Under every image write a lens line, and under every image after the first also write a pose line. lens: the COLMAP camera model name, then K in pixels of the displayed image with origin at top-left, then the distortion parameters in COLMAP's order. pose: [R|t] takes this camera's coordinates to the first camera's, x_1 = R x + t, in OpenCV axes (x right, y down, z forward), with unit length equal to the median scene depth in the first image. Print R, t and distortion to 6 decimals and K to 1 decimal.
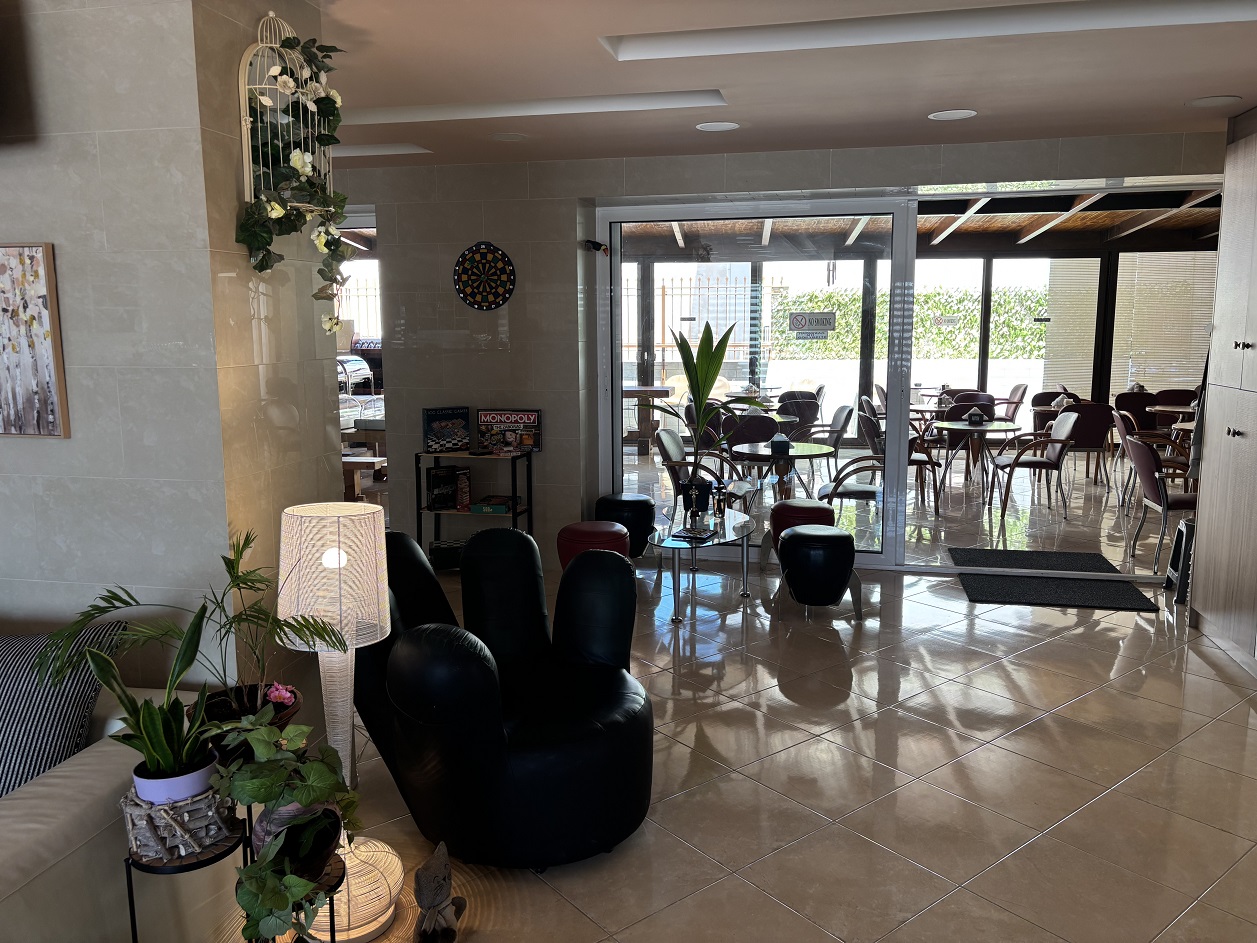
lens RADIAL K [[948.9, 0, 630.2], [0, 948.9, 473.6], [0, 0, 1]] dist [0.037869, 0.001726]
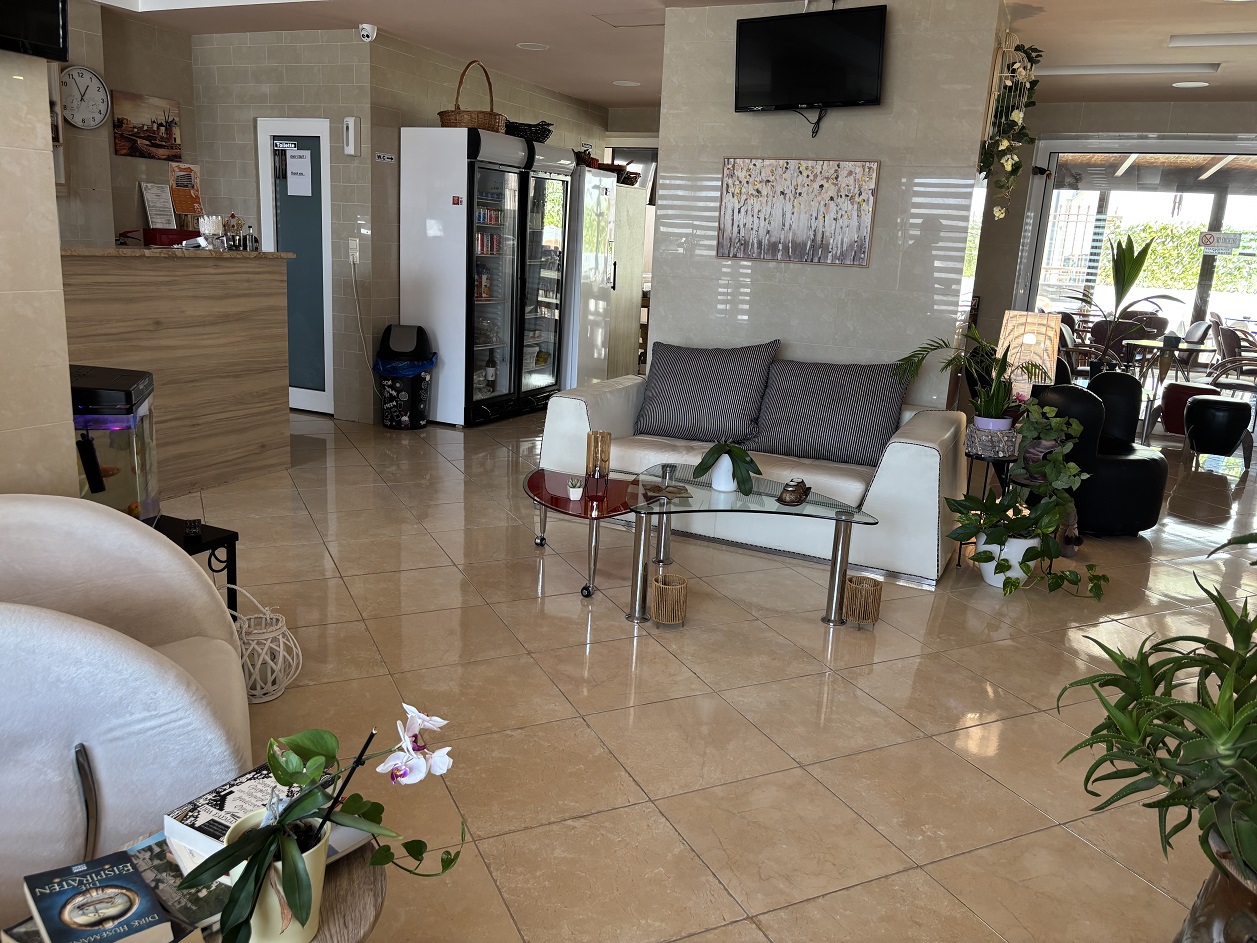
lens RADIAL K [[948.9, 0, 626.6], [0, 948.9, 466.3], [0, 0, 1]] dist [0.037869, 0.001726]
pose [[0.973061, 0.110231, -0.202490, -0.330368], [-0.095878, 0.992221, 0.079404, 0.128762], [0.209667, -0.057850, 0.976060, -0.486883]]
